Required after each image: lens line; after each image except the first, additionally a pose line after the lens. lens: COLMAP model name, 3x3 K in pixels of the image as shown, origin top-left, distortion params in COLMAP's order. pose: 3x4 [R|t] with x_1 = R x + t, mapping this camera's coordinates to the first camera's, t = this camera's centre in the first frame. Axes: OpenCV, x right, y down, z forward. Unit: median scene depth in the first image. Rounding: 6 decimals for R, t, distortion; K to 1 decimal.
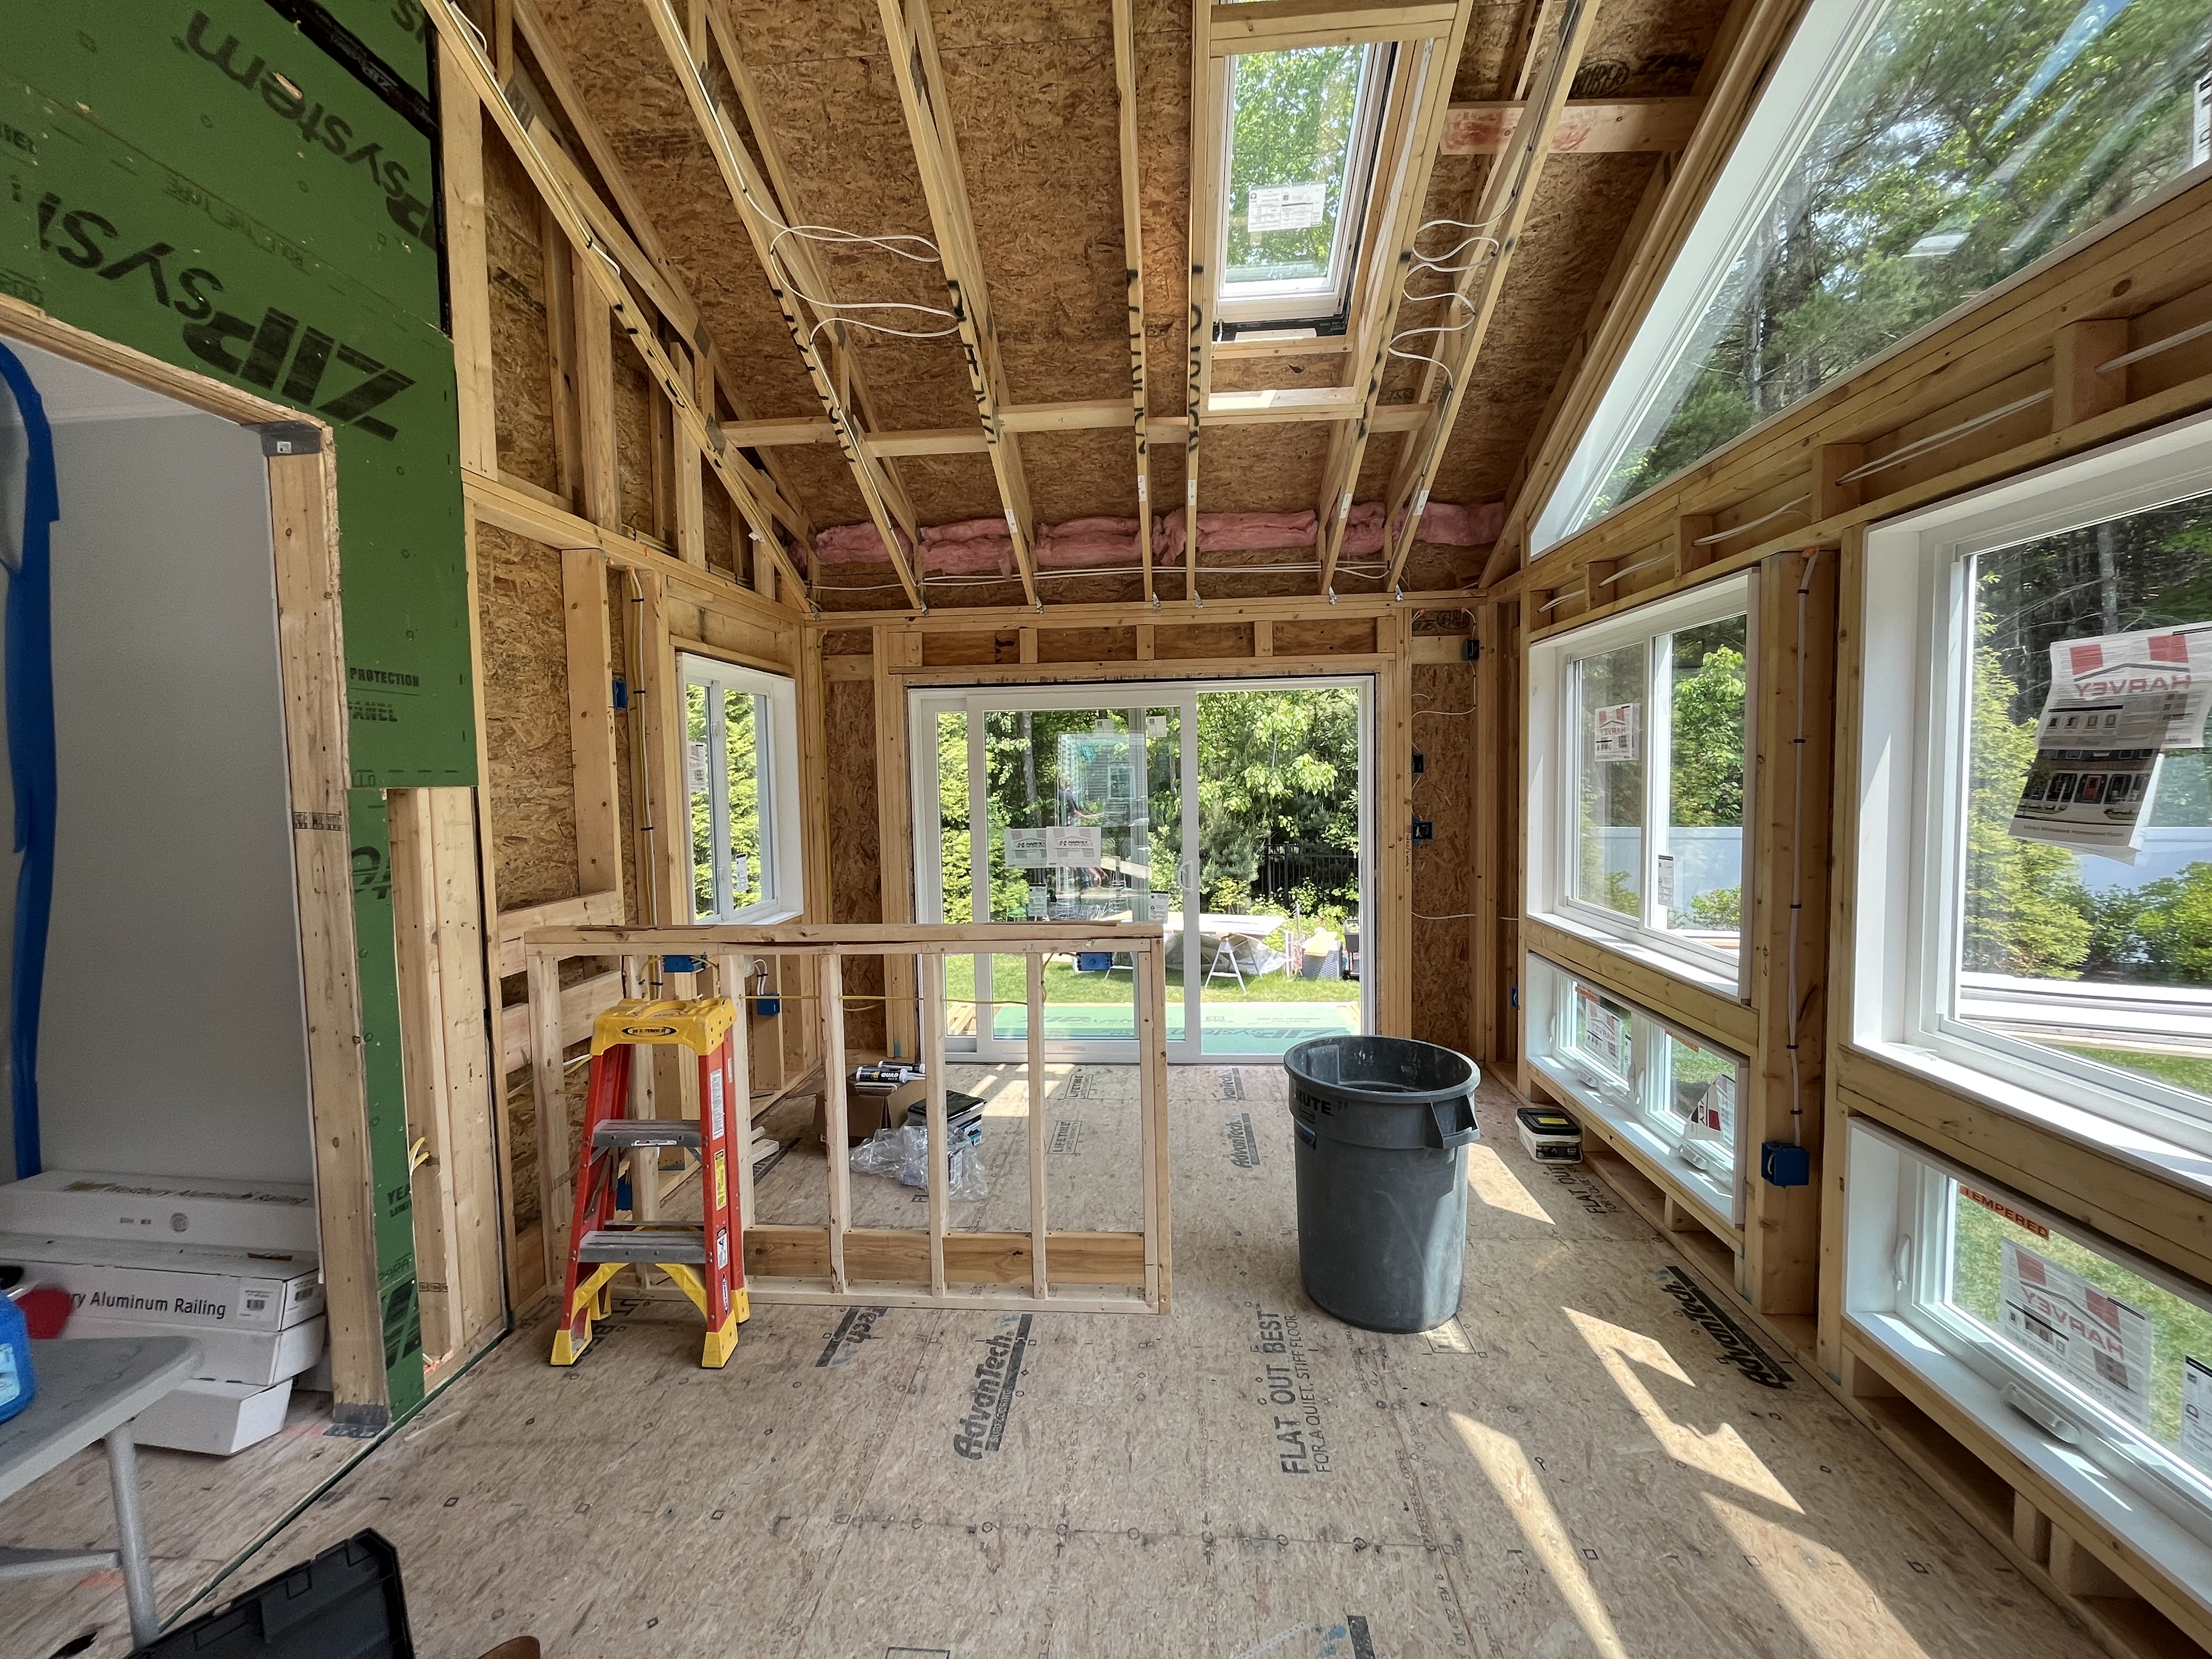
lens RADIAL K [[899.3, 0, 1093.2], [0, 899.3, 825.7], [0, 0, 1]] dist [-0.003557, 0.000037]
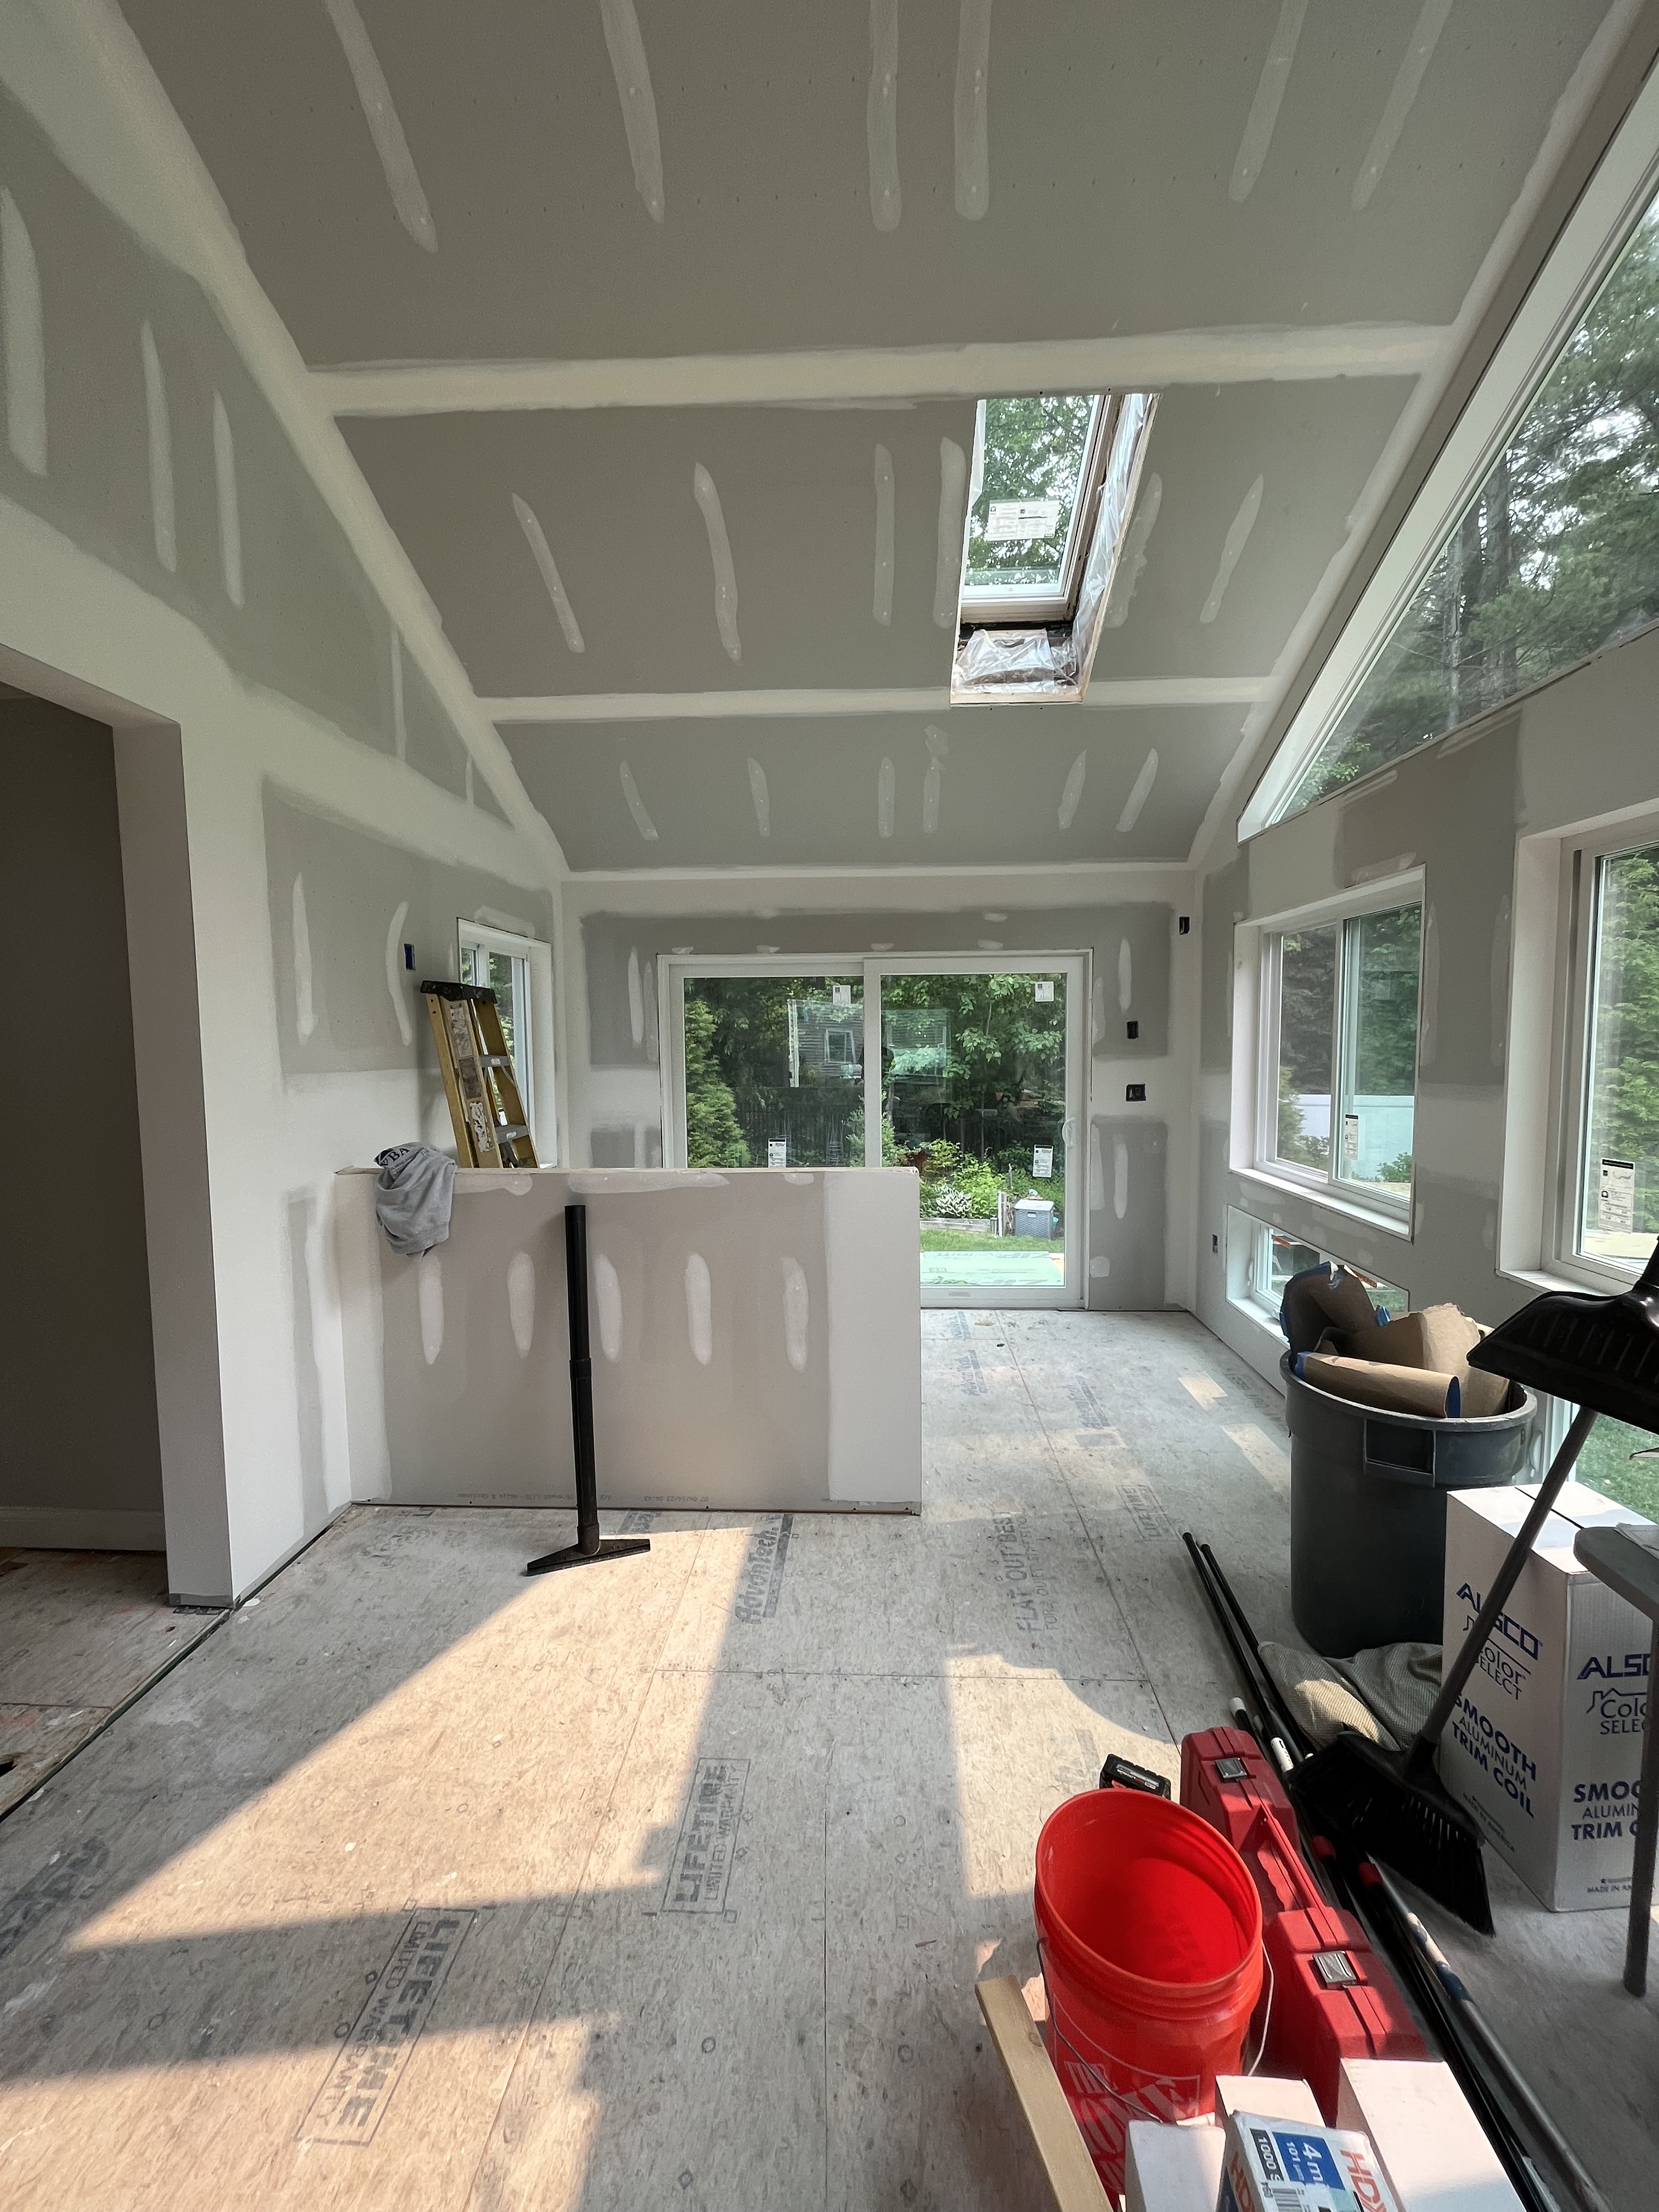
lens RADIAL K [[899.3, 0, 829.1], [0, 899.3, 1102.4], [0, 0, 1]] dist [-0.003557, 0.000037]
pose [[0.999467, 0.010279, 0.030969, -0.048443], [-0.010712, 0.999847, 0.013831, 0.007525], [-0.030822, -0.014156, 0.999425, -0.096443]]
